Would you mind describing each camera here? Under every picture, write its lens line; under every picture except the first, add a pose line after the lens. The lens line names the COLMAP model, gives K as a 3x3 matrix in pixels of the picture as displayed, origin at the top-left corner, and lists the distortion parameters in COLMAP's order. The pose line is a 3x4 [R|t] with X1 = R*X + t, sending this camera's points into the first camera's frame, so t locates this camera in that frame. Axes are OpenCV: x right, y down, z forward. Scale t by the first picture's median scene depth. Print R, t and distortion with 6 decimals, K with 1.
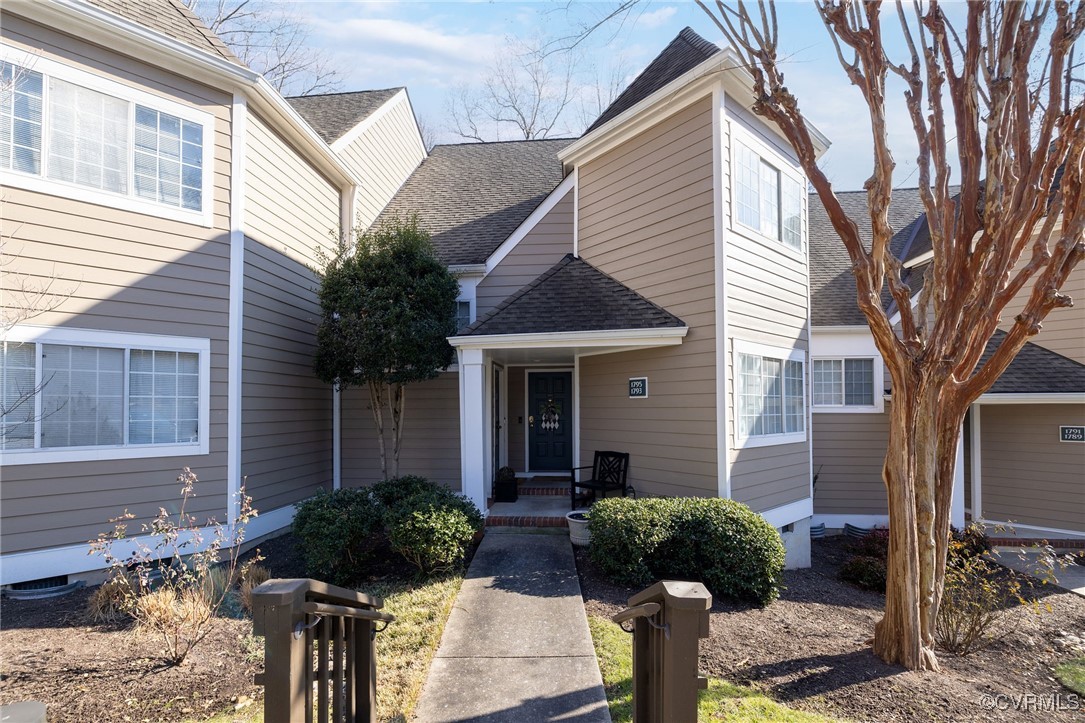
lens RADIAL K [[453.6, 0, 539.0], [0, 453.6, 368.6], [0, 0, 1]] dist [-0.000687, 0.000015]
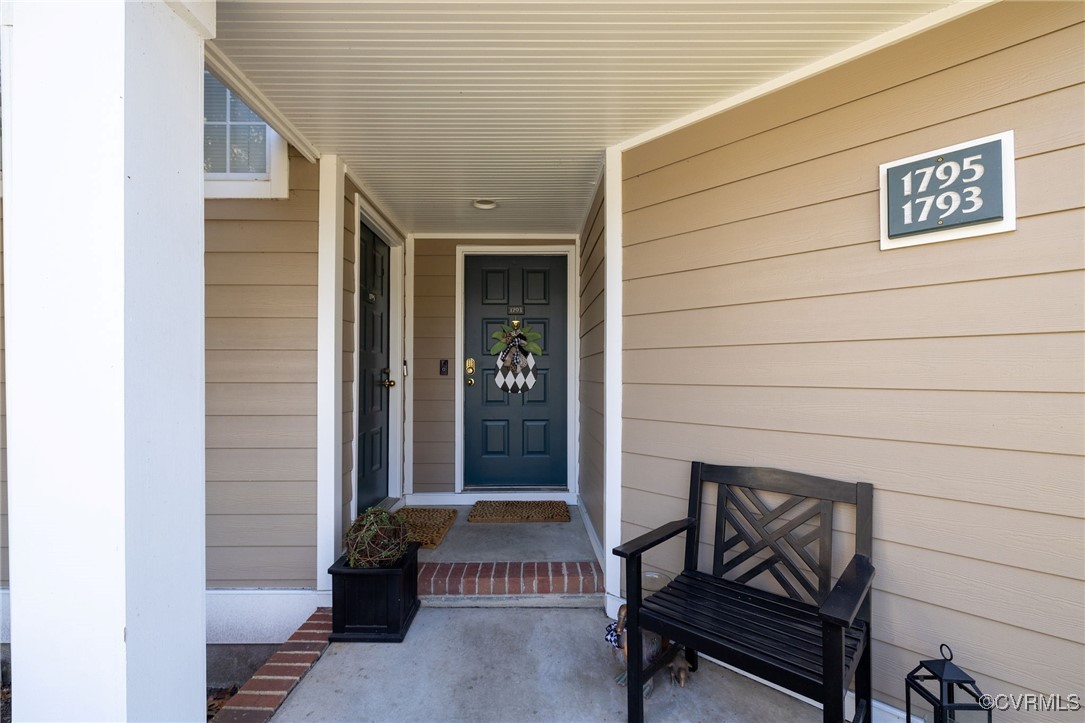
lens RADIAL K [[453.6, 0, 539.0], [0, 453.6, 368.6], [0, 0, 1]] dist [-0.000687, 0.000015]
pose [[0.994238, 0.004161, 0.107117, 0.001228], [-0.012538, 0.996902, 0.077651, 0.098894], [-0.106462, -0.078546, 0.991210, 0.704107]]
